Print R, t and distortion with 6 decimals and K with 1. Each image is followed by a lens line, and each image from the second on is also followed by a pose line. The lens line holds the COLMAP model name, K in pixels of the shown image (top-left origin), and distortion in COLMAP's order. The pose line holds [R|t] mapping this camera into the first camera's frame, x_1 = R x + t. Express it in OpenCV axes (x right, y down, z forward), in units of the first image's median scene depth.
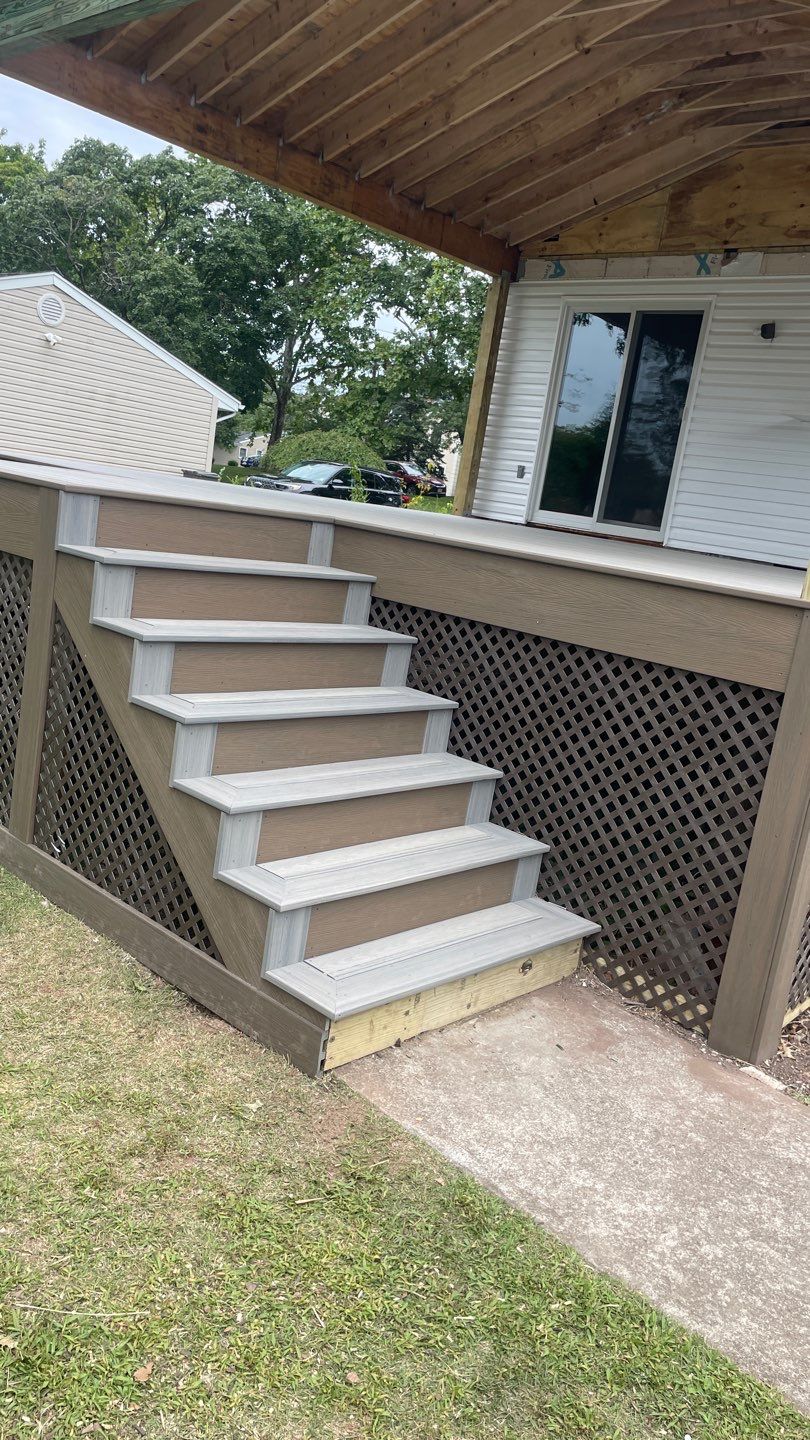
lens RADIAL K [[1090.9, 0, 401.5], [0, 1090.9, 709.9], [0, 0, 1]] dist [0.082444, -0.098021]
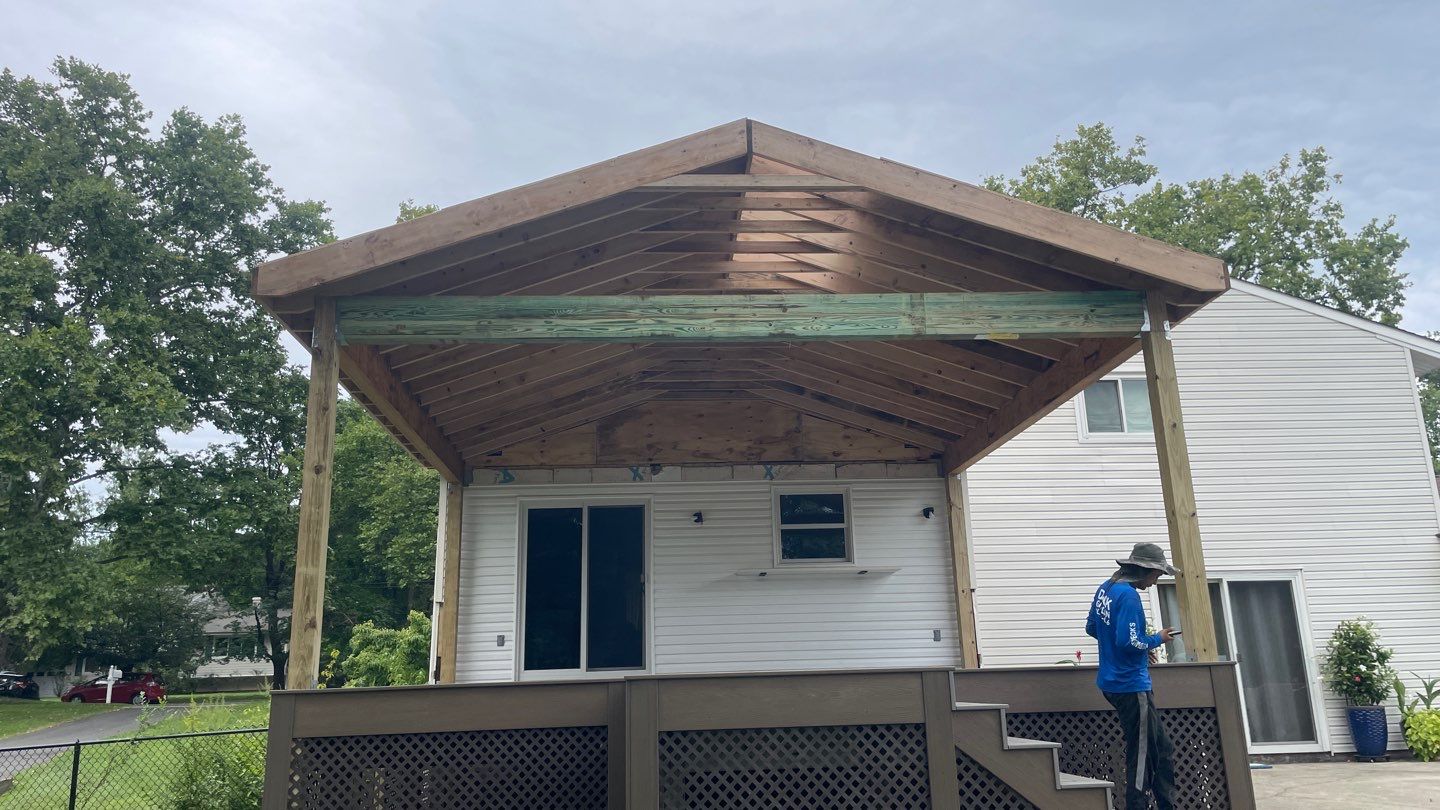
lens RADIAL K [[1090.9, 0, 722.6], [0, 1090.9, 403.8], [0, 0, 1]] dist [0.082444, -0.098021]
pose [[0.677032, 0.017815, 0.735738, -0.651923], [0.269925, 0.924029, -0.270761, -0.081024], [-0.684667, 0.381908, 0.620788, 0.037834]]
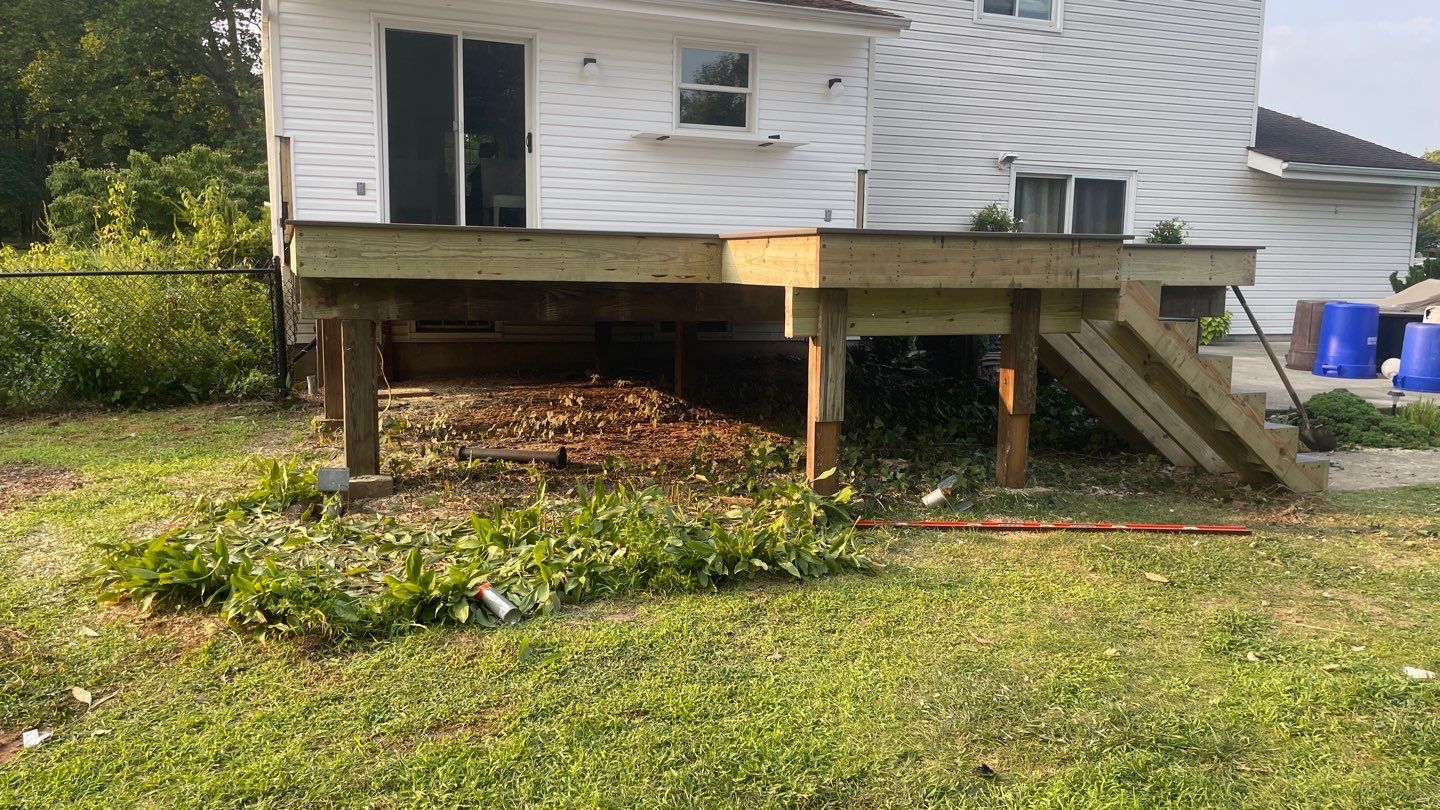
lens RADIAL K [[1090.9, 0, 730.8], [0, 1090.9, 419.8], [0, 0, 1]] dist [0.082444, -0.098021]
pose [[0.437623, -0.259105, 0.861017, -0.724136], [0.224229, 0.958776, 0.174556, -0.131049], [-0.870751, 0.116676, 0.477682, 0.297671]]
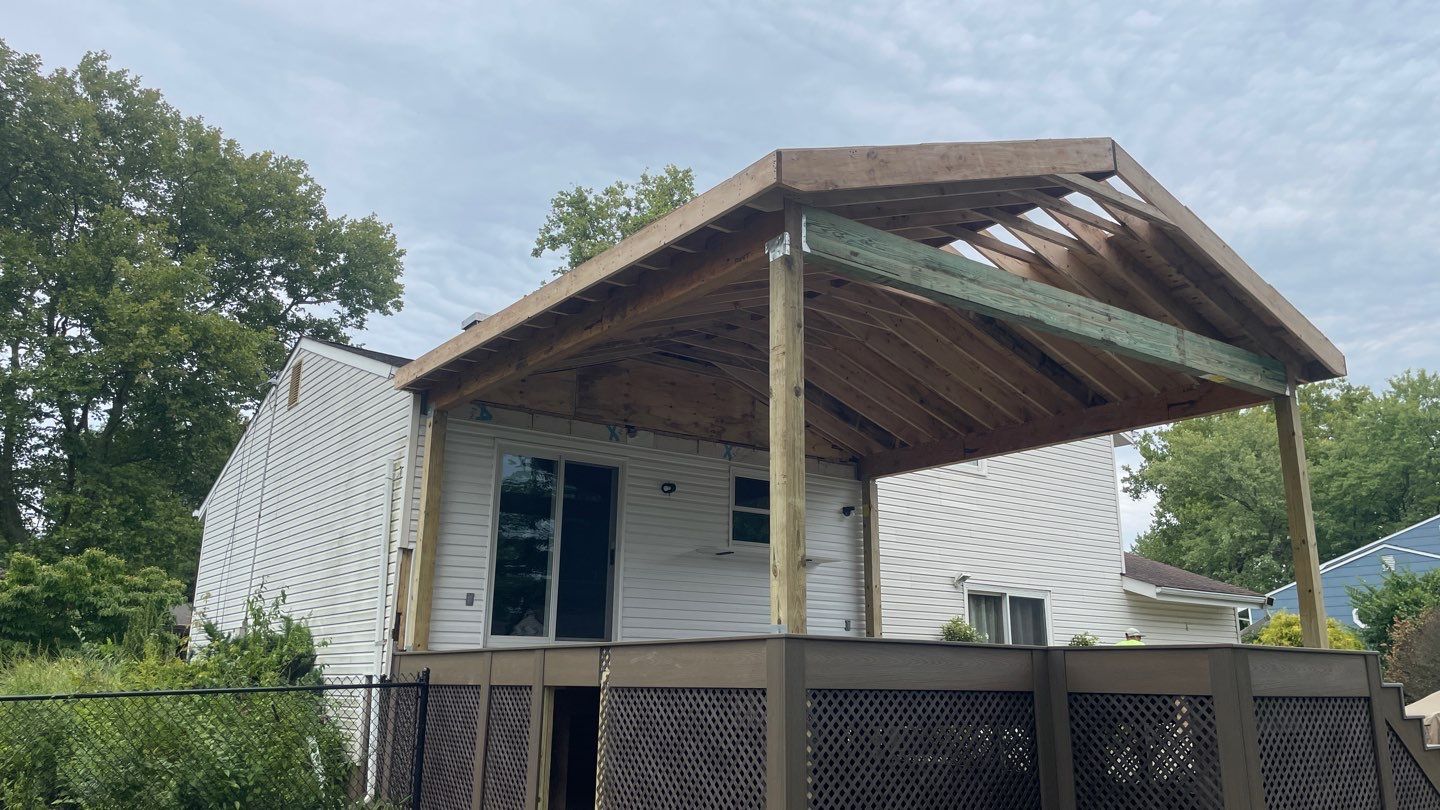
lens RADIAL K [[1090.9, 0, 730.2], [0, 1090.9, 393.9], [0, 0, 1]] dist [0.082444, -0.098021]
pose [[0.184395, 0.106508, 0.977064, -0.940437], [0.210660, 0.966725, -0.145137, -0.226874], [-0.960011, 0.232591, 0.155823, 0.641899]]
